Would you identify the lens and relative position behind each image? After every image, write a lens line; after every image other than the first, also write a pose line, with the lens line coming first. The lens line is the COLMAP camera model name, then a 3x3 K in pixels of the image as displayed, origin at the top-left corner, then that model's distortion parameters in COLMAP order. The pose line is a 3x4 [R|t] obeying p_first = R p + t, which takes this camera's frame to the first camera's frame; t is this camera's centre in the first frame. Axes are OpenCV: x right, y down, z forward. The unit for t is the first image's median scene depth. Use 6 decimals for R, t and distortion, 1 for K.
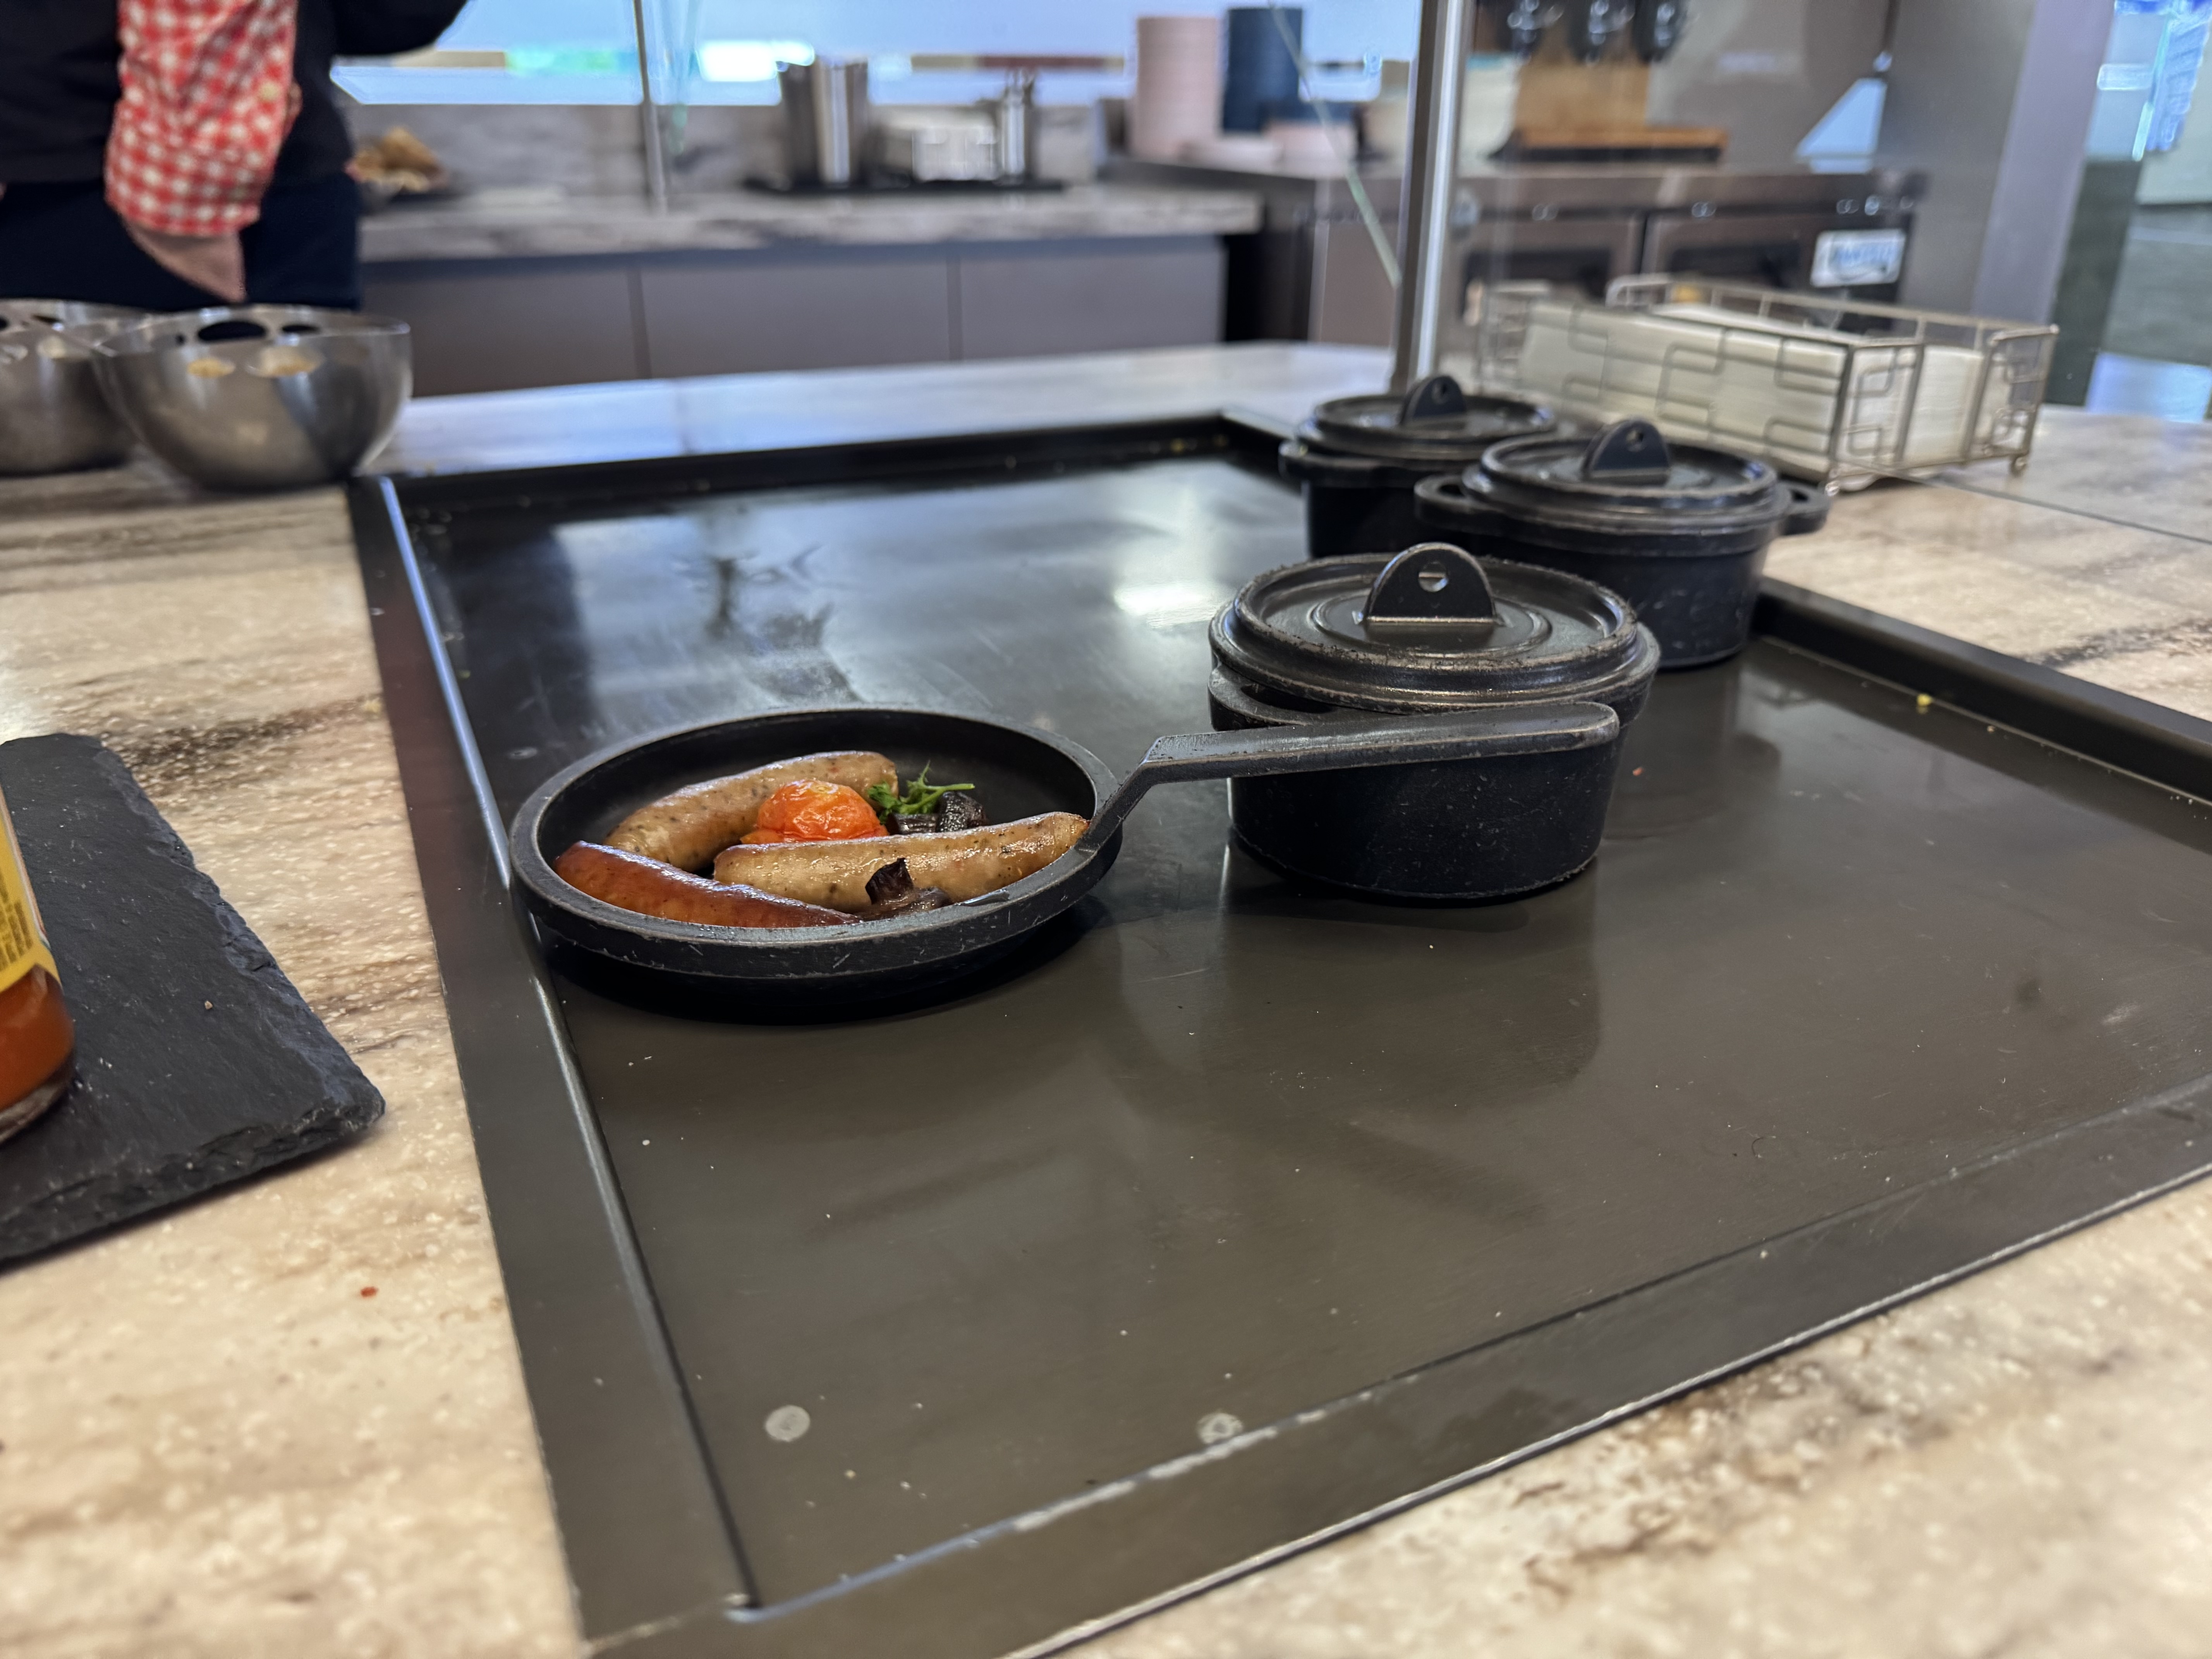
lens RADIAL K [[1715.7, 0, 1106.0], [0, 1715.7, 829.5], [0, 0, 1]] dist [0.001031, 0.000247]
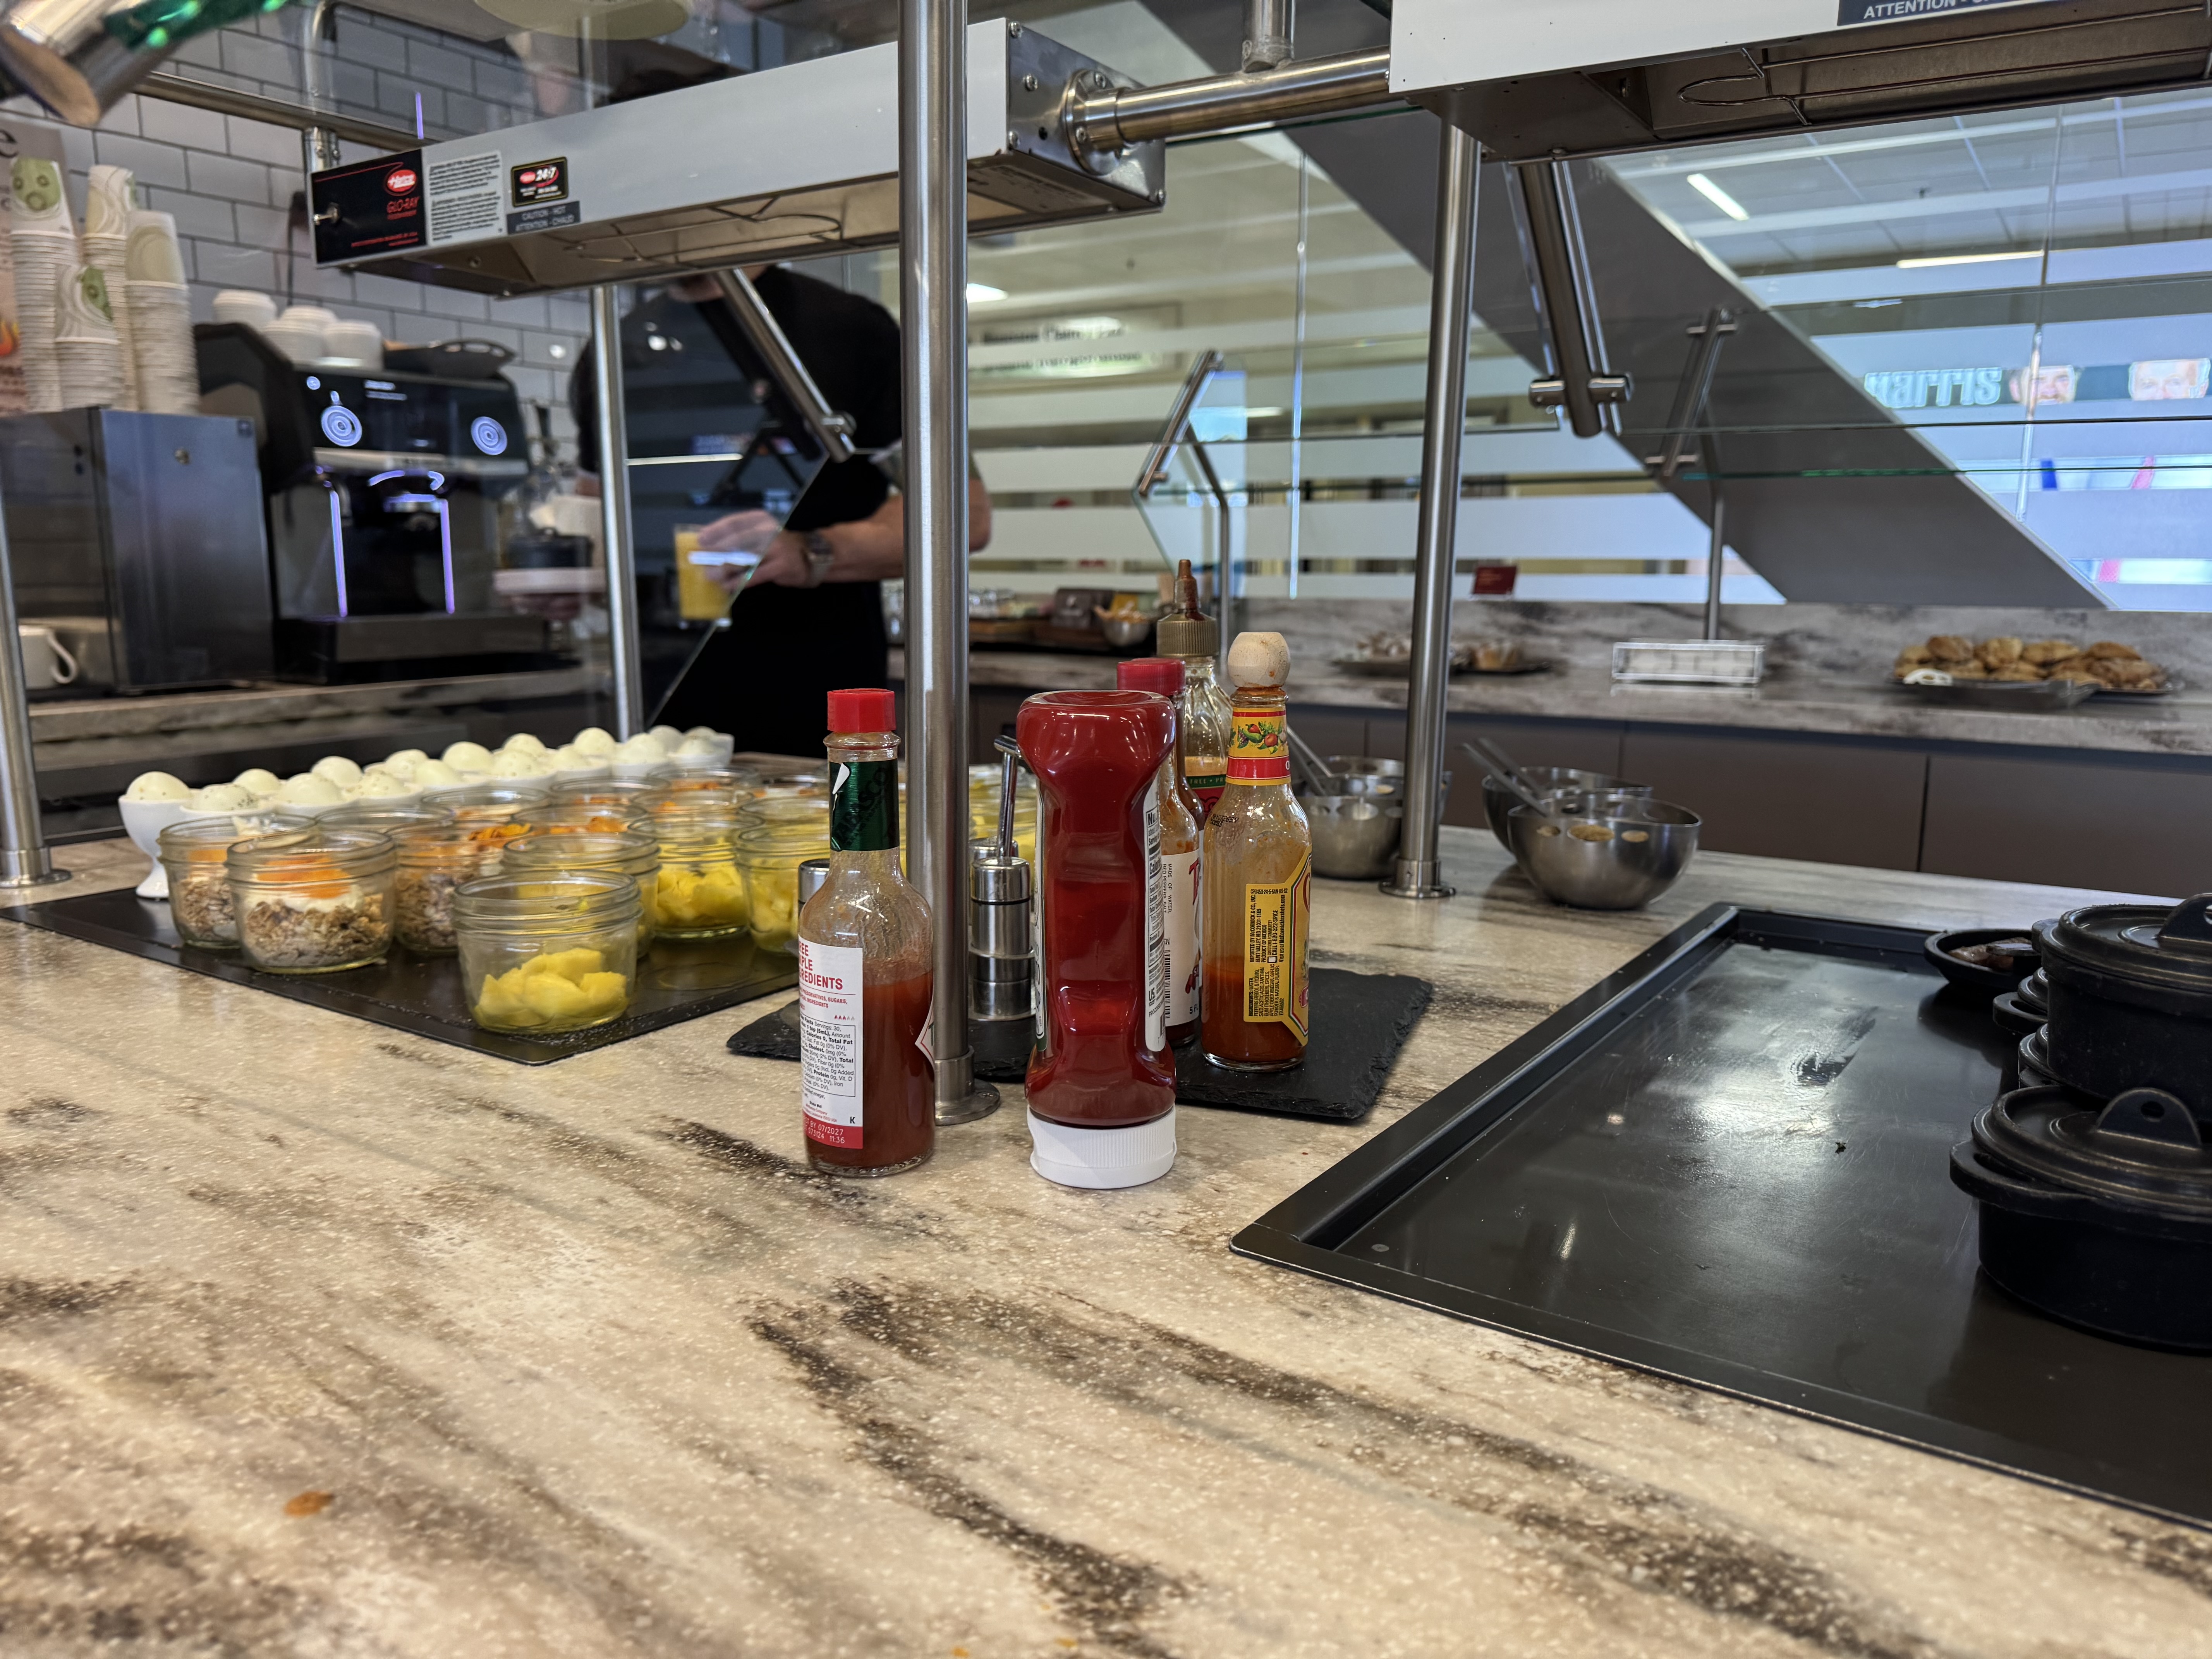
lens RADIAL K [[1578.5, 0, 1106.0], [0, 1578.5, 829.5], [0, 0, 1]] dist [-0.000568, -0.001400]
pose [[0.524956, 0.162813, -0.835412, 1.077018], [-0.355269, 0.933854, -0.041246, -0.009432], [0.773437, 0.318448, 0.548074, -0.628872]]
